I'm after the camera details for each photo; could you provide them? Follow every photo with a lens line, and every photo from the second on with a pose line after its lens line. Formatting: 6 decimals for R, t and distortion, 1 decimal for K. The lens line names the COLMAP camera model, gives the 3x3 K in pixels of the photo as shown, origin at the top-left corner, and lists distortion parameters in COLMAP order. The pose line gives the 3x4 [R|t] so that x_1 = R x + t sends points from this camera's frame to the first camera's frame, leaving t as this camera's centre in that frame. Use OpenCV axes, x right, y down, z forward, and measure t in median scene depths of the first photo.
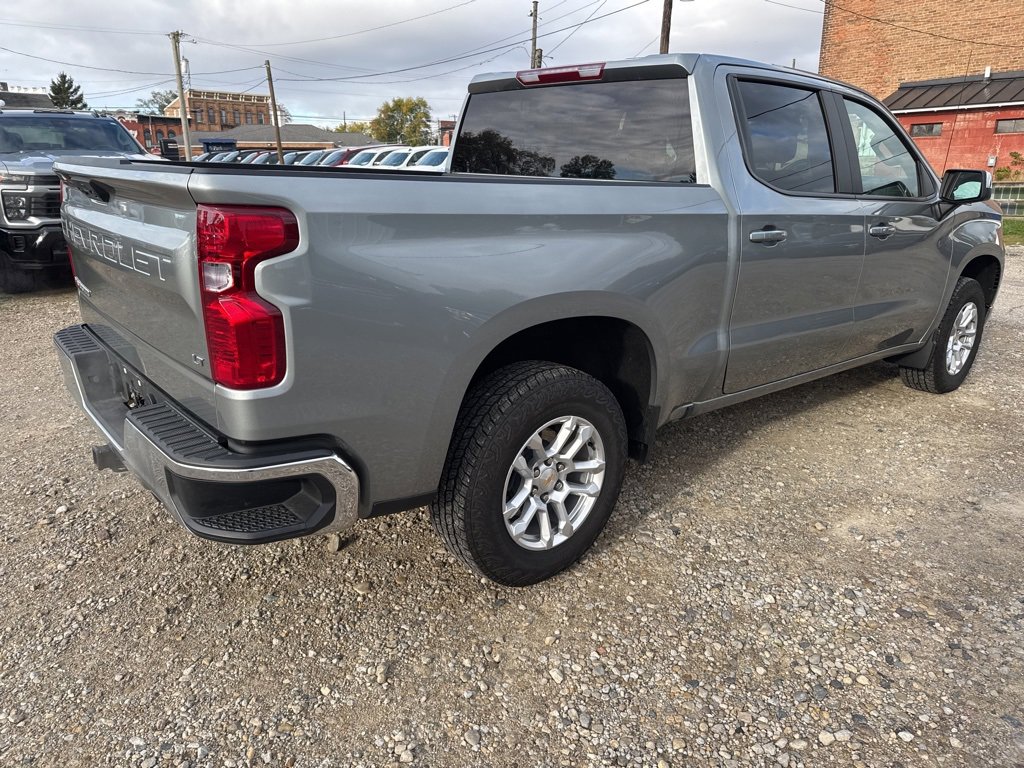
lens RADIAL K [[741.1, 0, 516.2], [0, 741.1, 378.8], [0, 0, 1]] dist [0.030104, -0.042575]
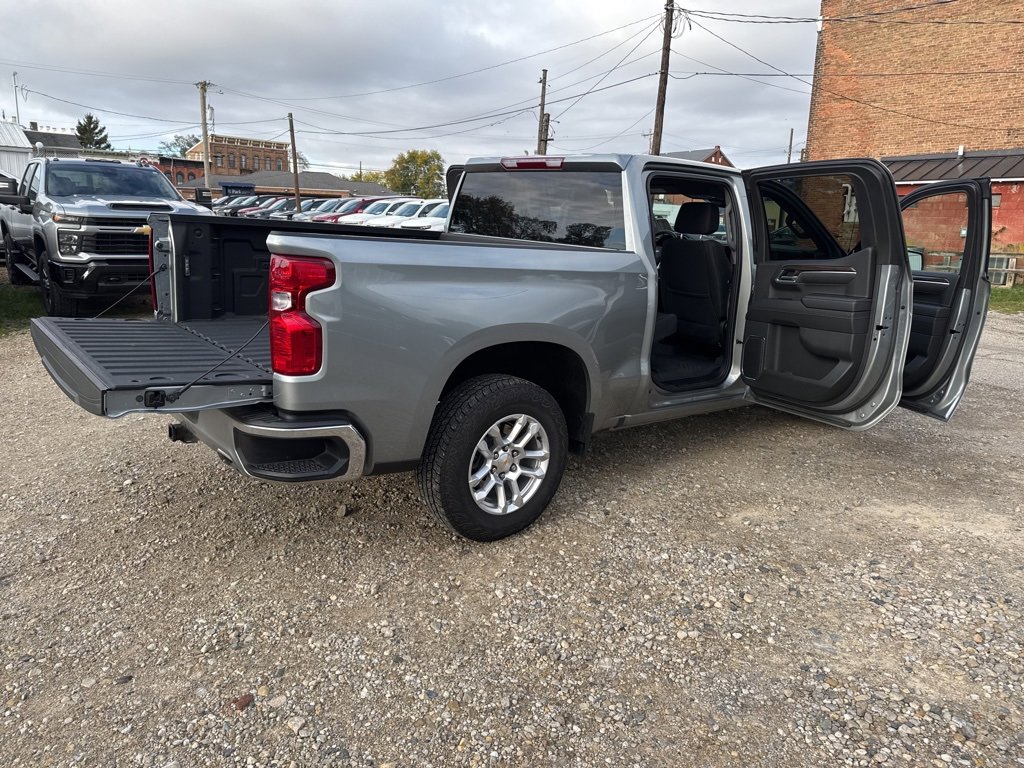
lens RADIAL K [[741.1, 0, 527.7], [0, 741.1, 369.3], [0, 0, 1]] dist [0.030104, -0.042575]
pose [[0.999342, 0.035104, 0.009098, 0.061498], [-0.034287, 0.996348, -0.078201, 0.066057], [-0.011810, 0.077838, 0.996896, -0.328803]]
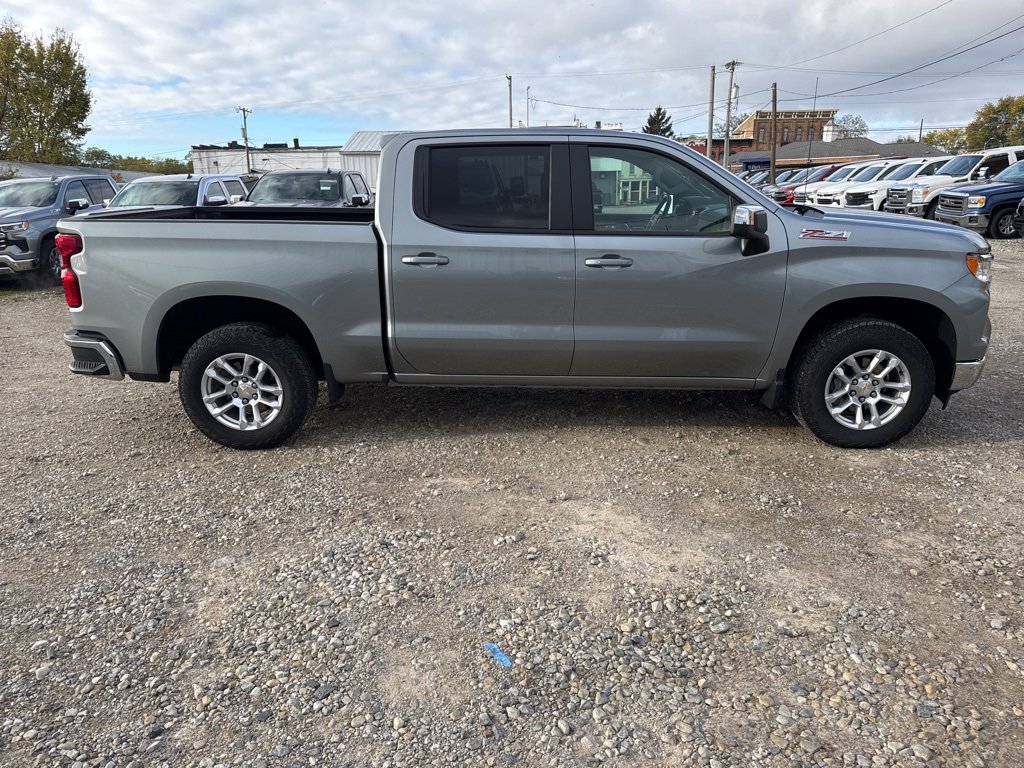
lens RADIAL K [[741.1, 0, 502.4], [0, 741.1, 384.0], [0, 0, 1]] dist [0.030104, -0.042575]
pose [[0.729698, 0.151155, -0.666853, 1.515859], [-0.159372, 0.985997, 0.049104, -0.055628], [0.664937, 0.070447, 0.743569, 0.094447]]
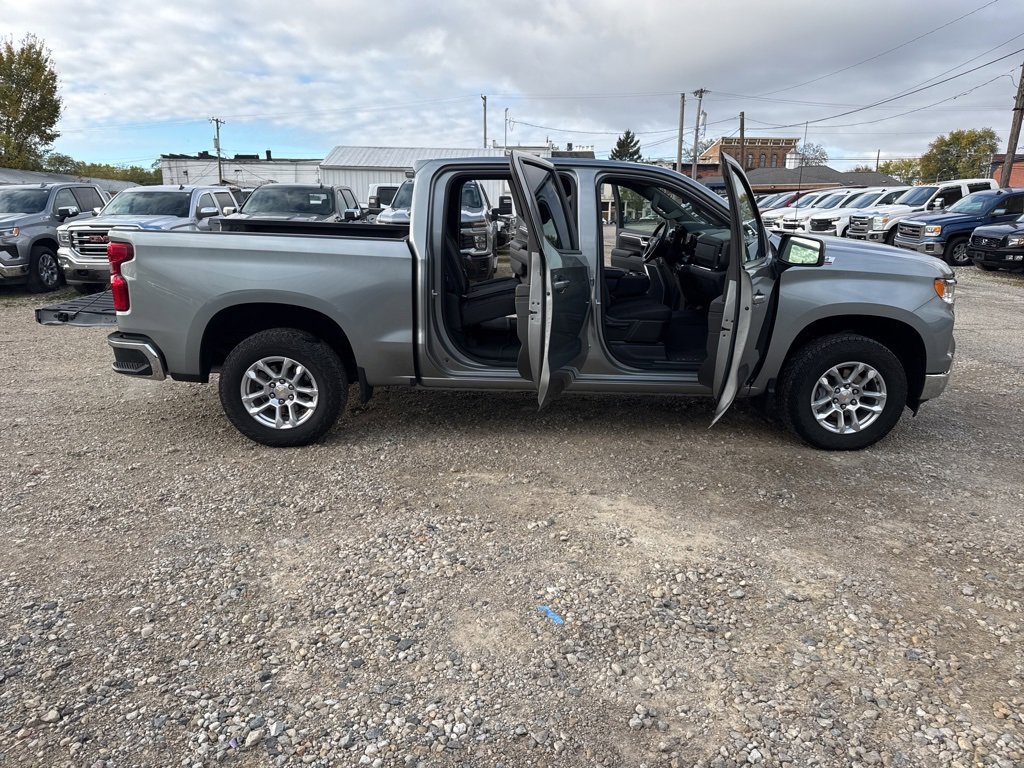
lens RADIAL K [[741.1, 0, 505.5], [0, 741.1, 382.3], [0, 0, 1]] dist [0.030104, -0.042575]
pose [[0.760135, 0.145694, -0.633221, 1.524221], [-0.174303, 0.984540, 0.017288, -0.015524], [0.625950, 0.097231, 0.773778, -0.091353]]
